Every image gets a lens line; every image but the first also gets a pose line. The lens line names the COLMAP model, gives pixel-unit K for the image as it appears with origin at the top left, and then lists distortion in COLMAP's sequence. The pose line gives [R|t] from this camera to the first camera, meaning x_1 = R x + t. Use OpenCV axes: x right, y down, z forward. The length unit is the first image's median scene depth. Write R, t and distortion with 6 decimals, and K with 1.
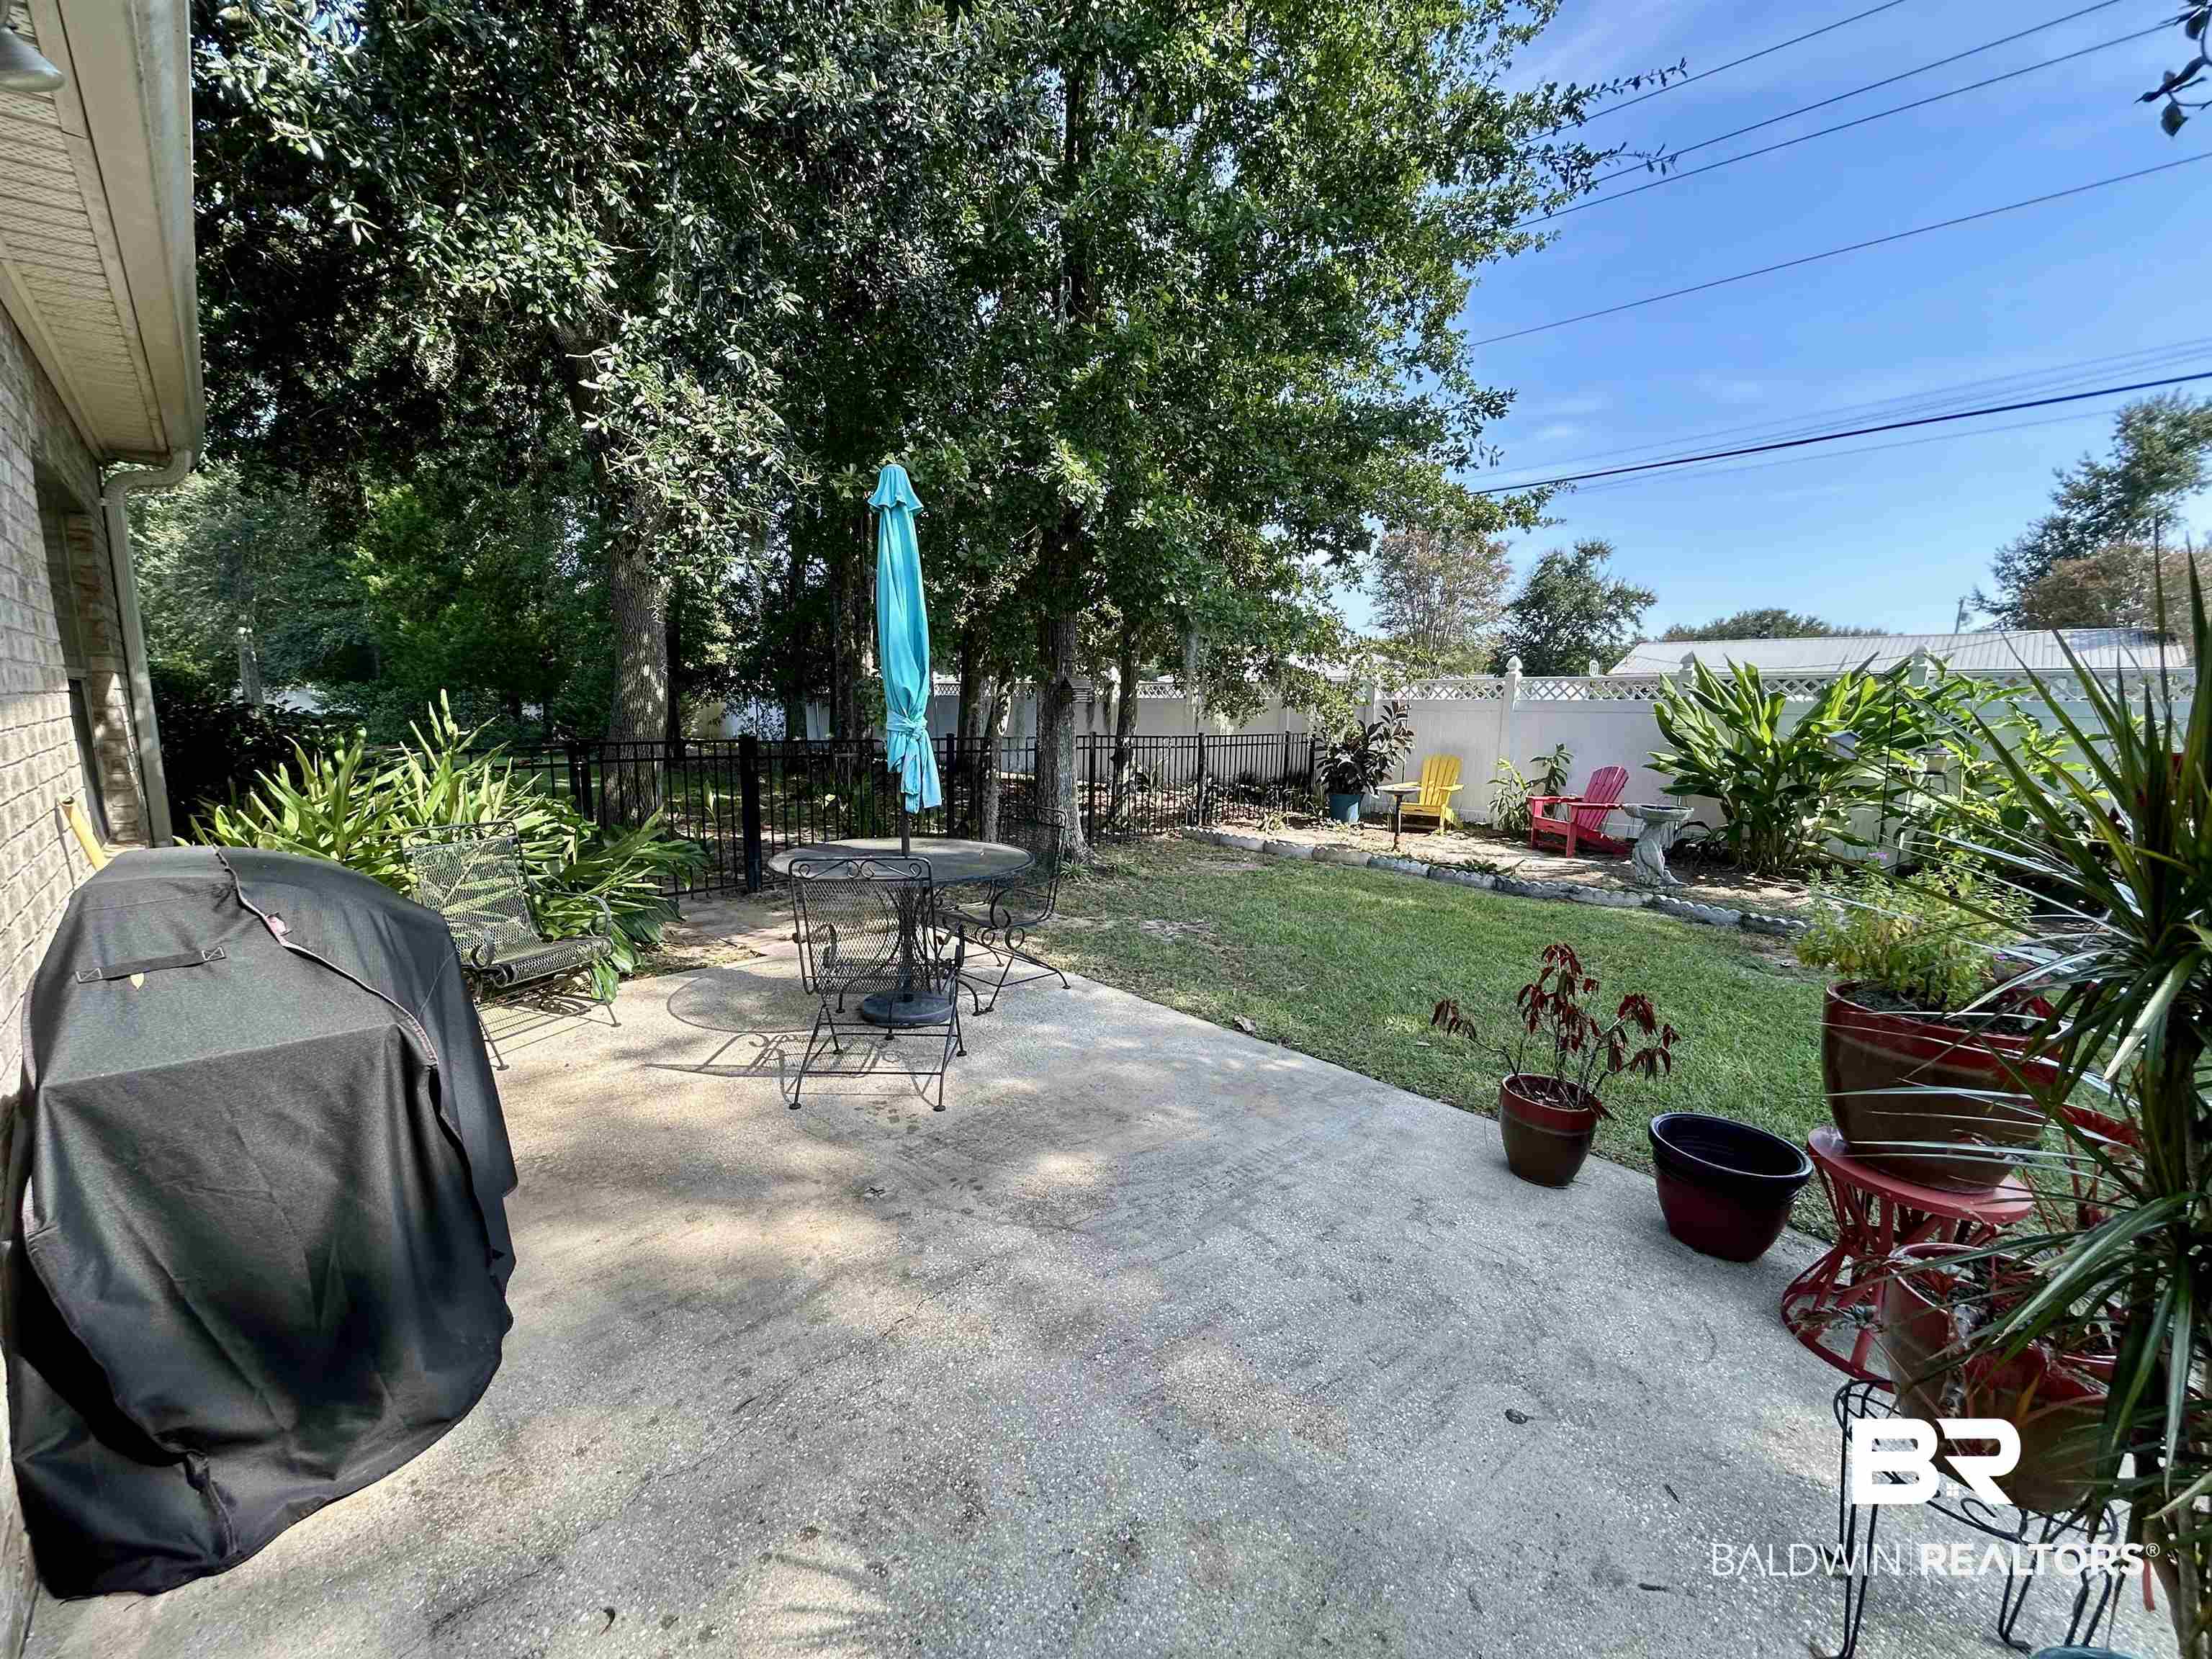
lens RADIAL K [[889.8, 0, 1110.5], [0, 889.8, 826.3], [0, 0, 1]] dist [-0.001128, -0.000051]
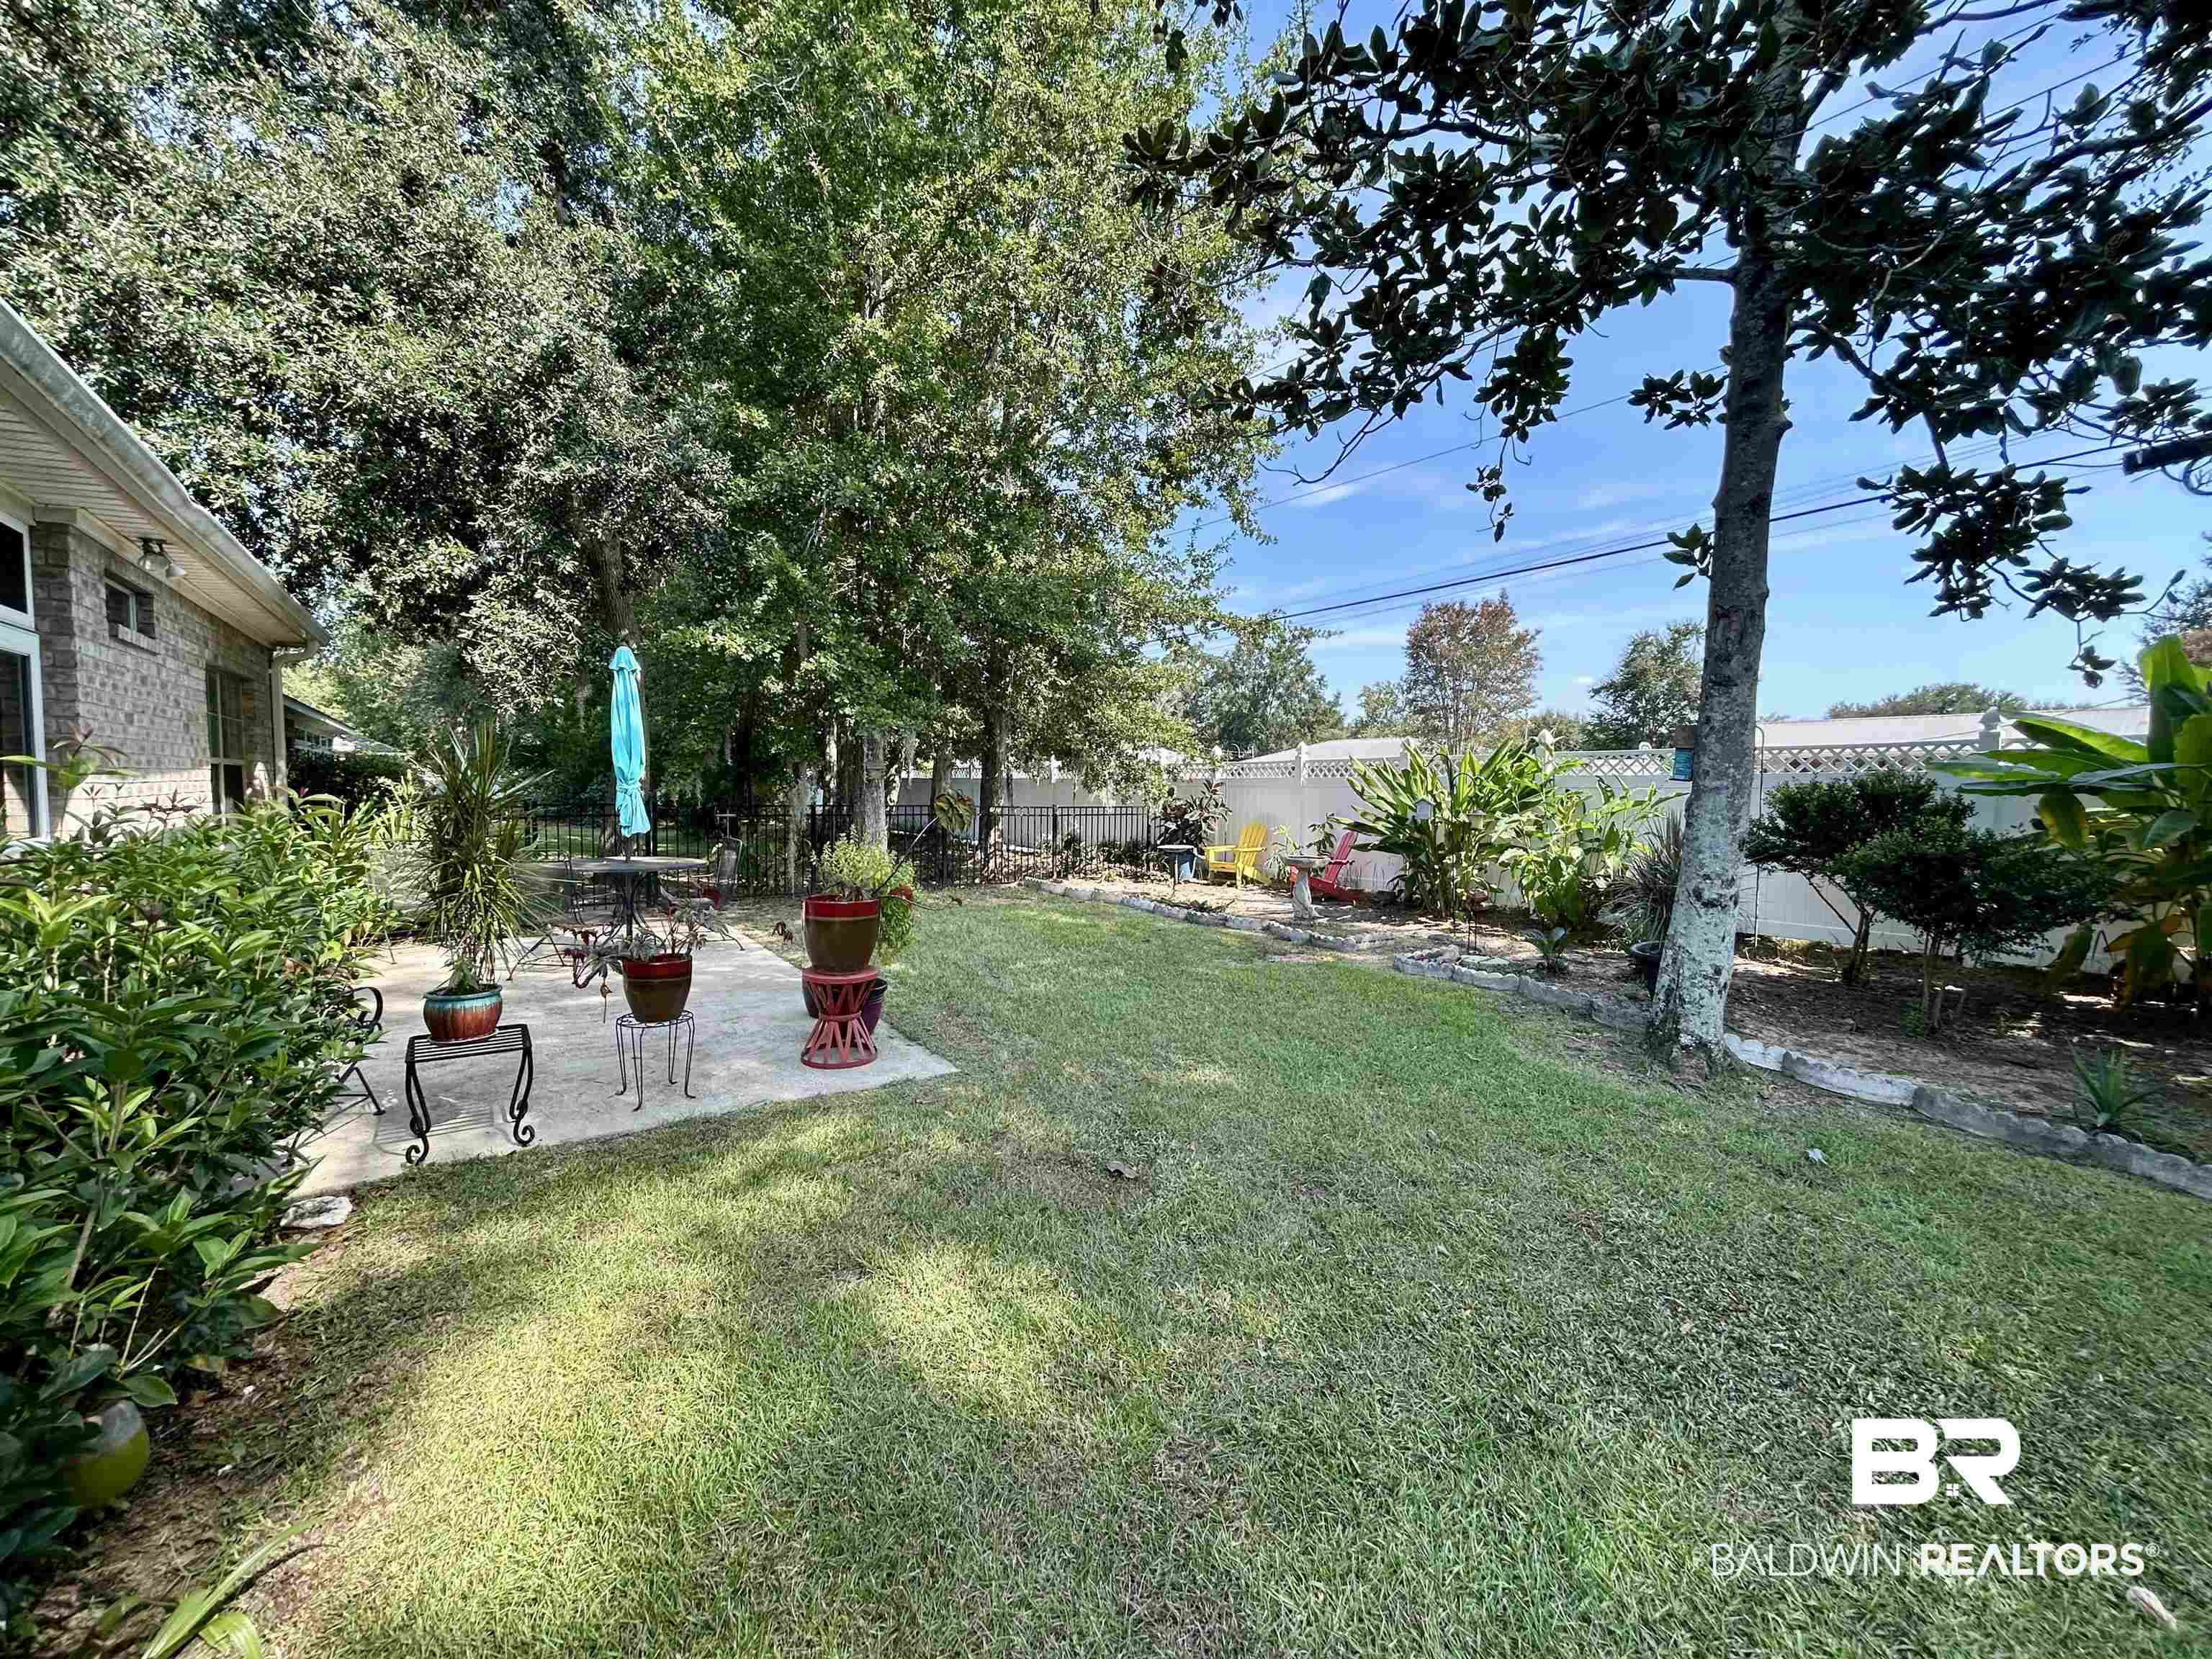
lens RADIAL K [[889.8, 0, 1111.9], [0, 889.8, 821.6], [0, 0, 1]] dist [-0.001128, -0.000051]
pose [[0.988158, 0.003222, -0.153406, 0.381163], [-0.018610, 0.994915, -0.098981, 0.043102], [0.152307, 0.100664, 0.983194, -0.226730]]
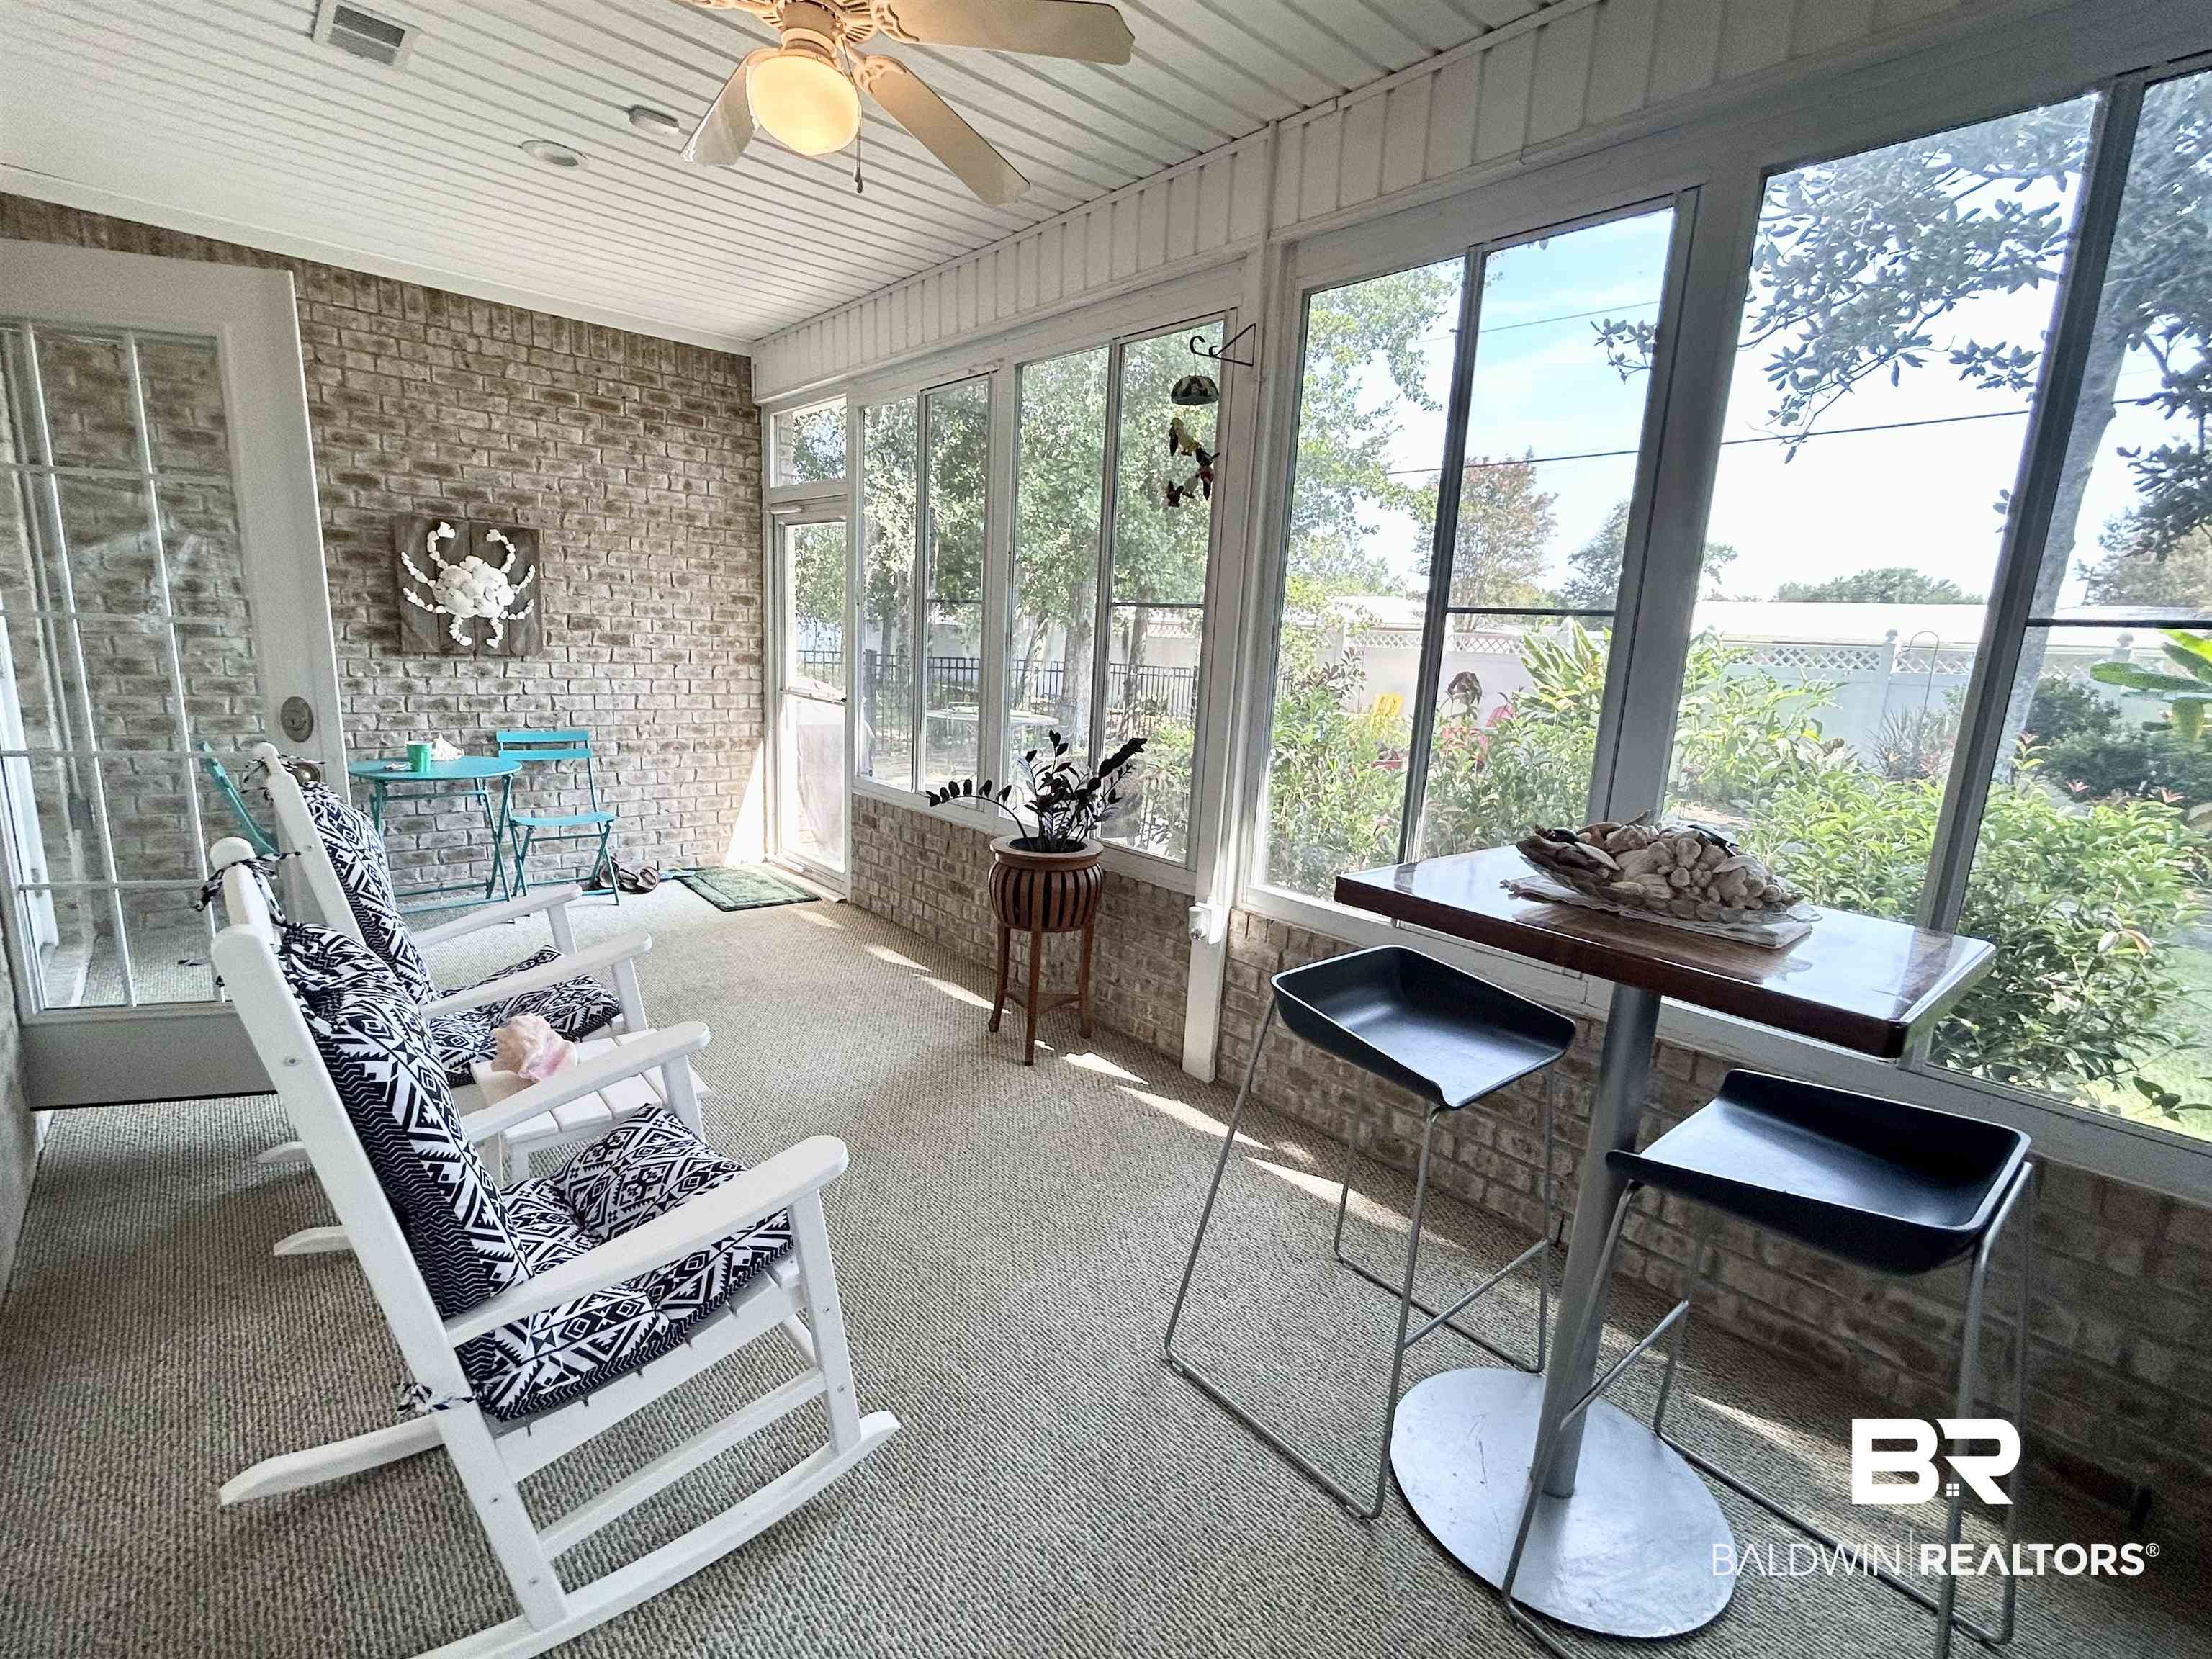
lens RADIAL K [[992.1, 0, 1122.8], [0, 992.1, 827.4], [0, 0, 1]] dist [0.000924, -0.000210]
pose [[0.998517, 0.048067, -0.025544, 0.042940], [-0.046757, 0.997674, 0.049604, 0.058716], [0.027869, -0.048337, 0.998442, -0.423587]]
